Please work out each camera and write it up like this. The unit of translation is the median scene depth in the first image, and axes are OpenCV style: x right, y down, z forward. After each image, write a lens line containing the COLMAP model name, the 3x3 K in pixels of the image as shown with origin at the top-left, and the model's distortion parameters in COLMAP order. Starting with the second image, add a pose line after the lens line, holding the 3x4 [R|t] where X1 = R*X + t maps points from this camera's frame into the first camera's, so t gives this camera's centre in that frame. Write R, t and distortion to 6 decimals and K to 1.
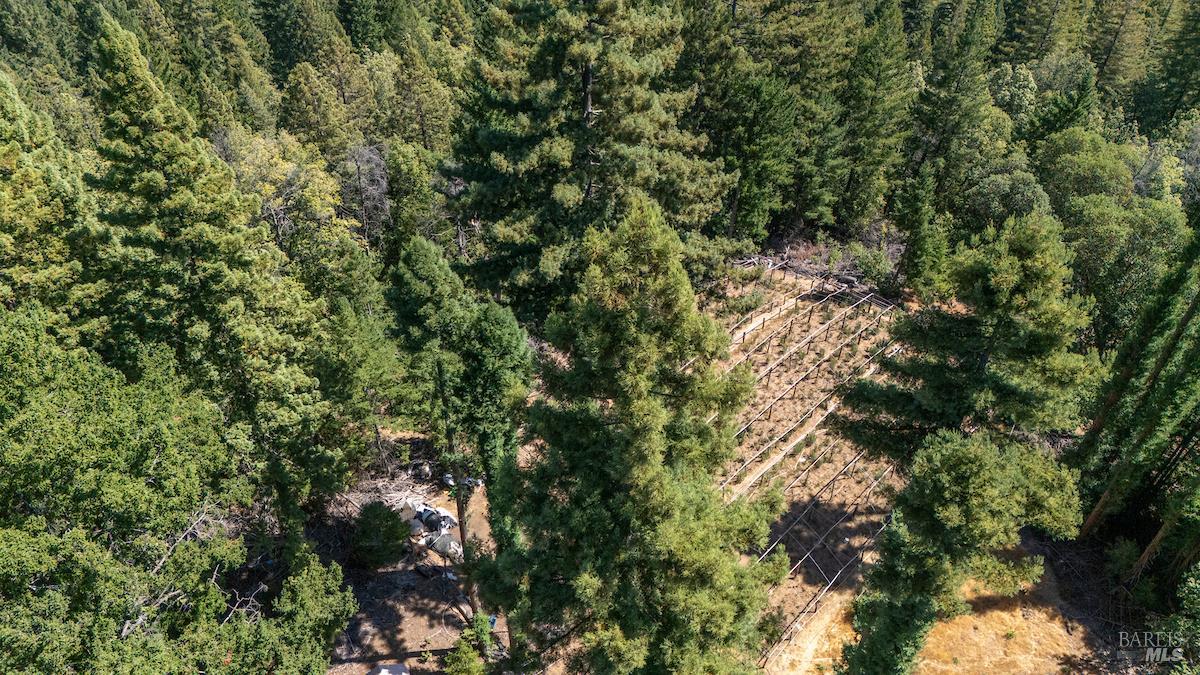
lens RADIAL K [[864.9, 0, 599.0], [0, 864.9, 341.9], [0, 0, 1]] dist [0.029523, -0.018589]
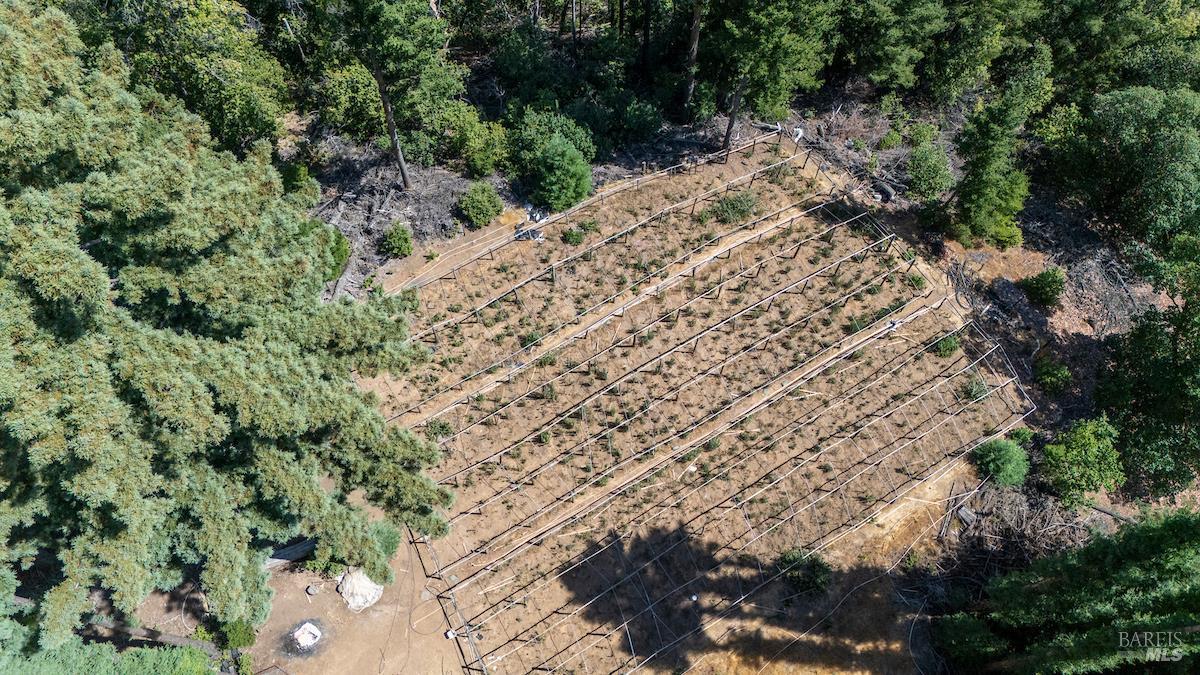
lens RADIAL K [[864.9, 0, 593.1], [0, 864.9, 336.8], [0, 0, 1]] dist [0.029523, -0.018589]
pose [[0.965975, 0.232592, -0.113108, 0.207549], [-0.169608, 0.899839, 0.401899, -0.281578], [0.195257, -0.369041, 0.908671, 0.296056]]
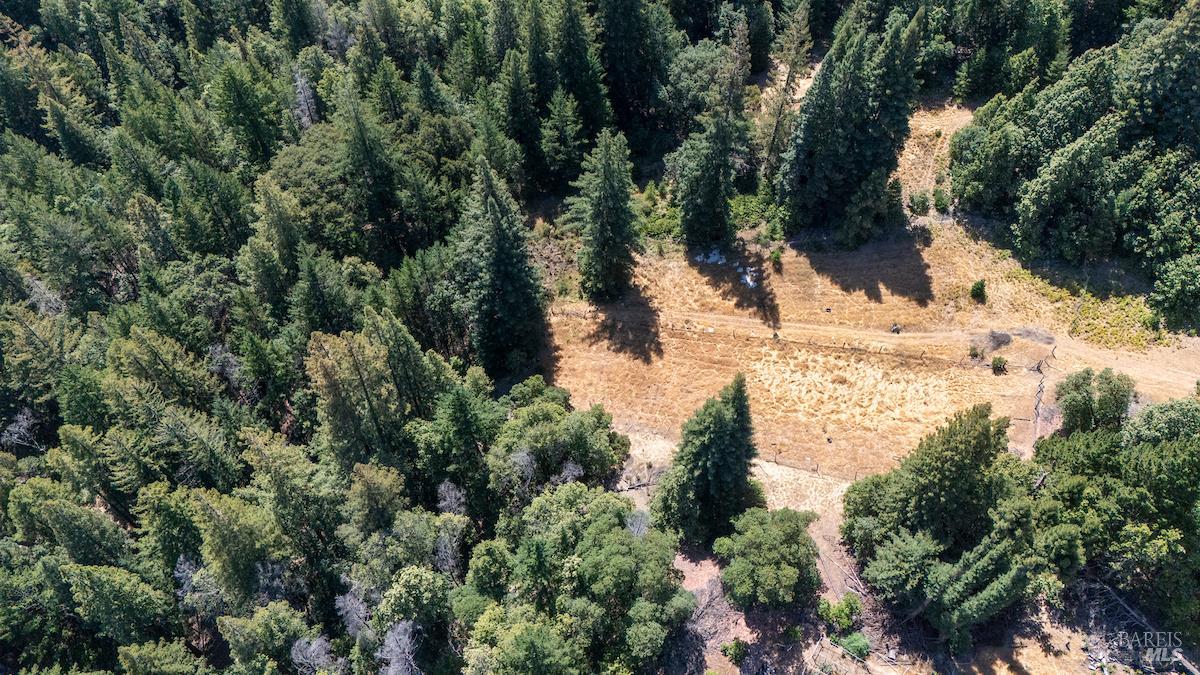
lens RADIAL K [[864.9, 0, 597.2], [0, 864.9, 335.7], [0, 0, 1]] dist [0.029523, -0.018589]
pose [[-0.198542, -0.827026, 0.525936, 0.235952], [0.650421, 0.290242, 0.701935, -1.587309], [-0.733167, 0.481444, 0.480290, 0.369247]]
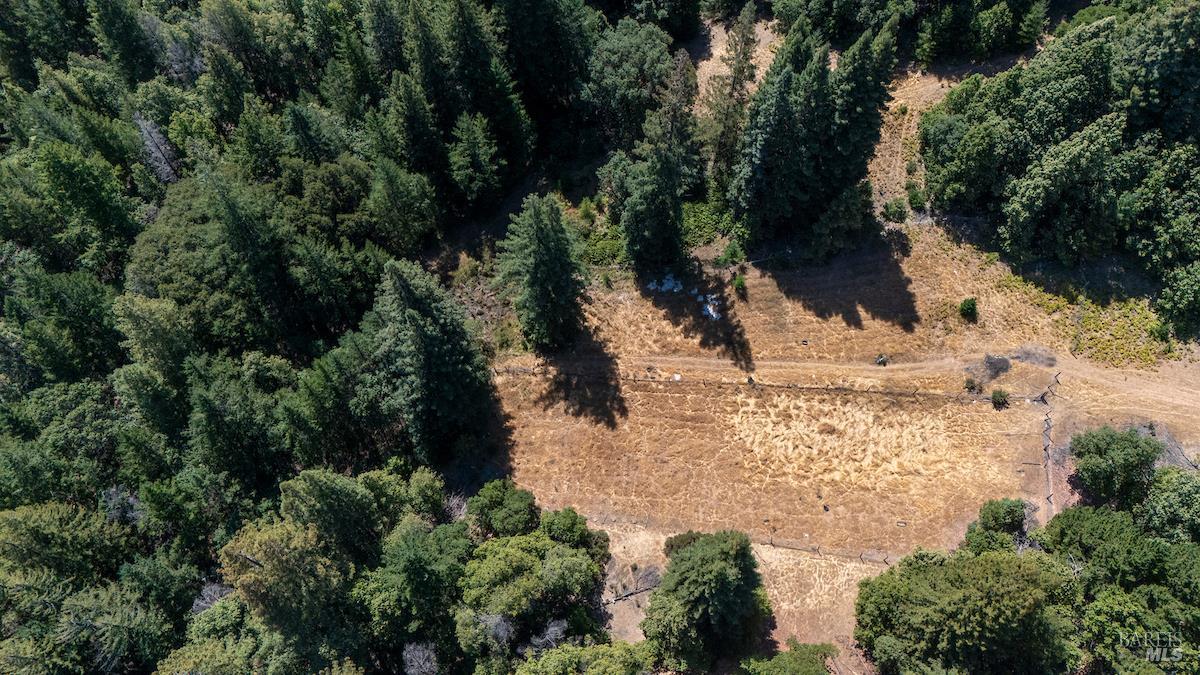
lens RADIAL K [[864.9, 0, 599.4], [0, 864.9, 337.0], [0, 0, 1]] dist [0.029523, -0.018589]
pose [[-0.348555, -0.863395, 0.364771, 0.820017], [0.617941, 0.080939, 0.782048, -1.501506], [-0.704740, 0.497993, 0.505315, 0.288674]]
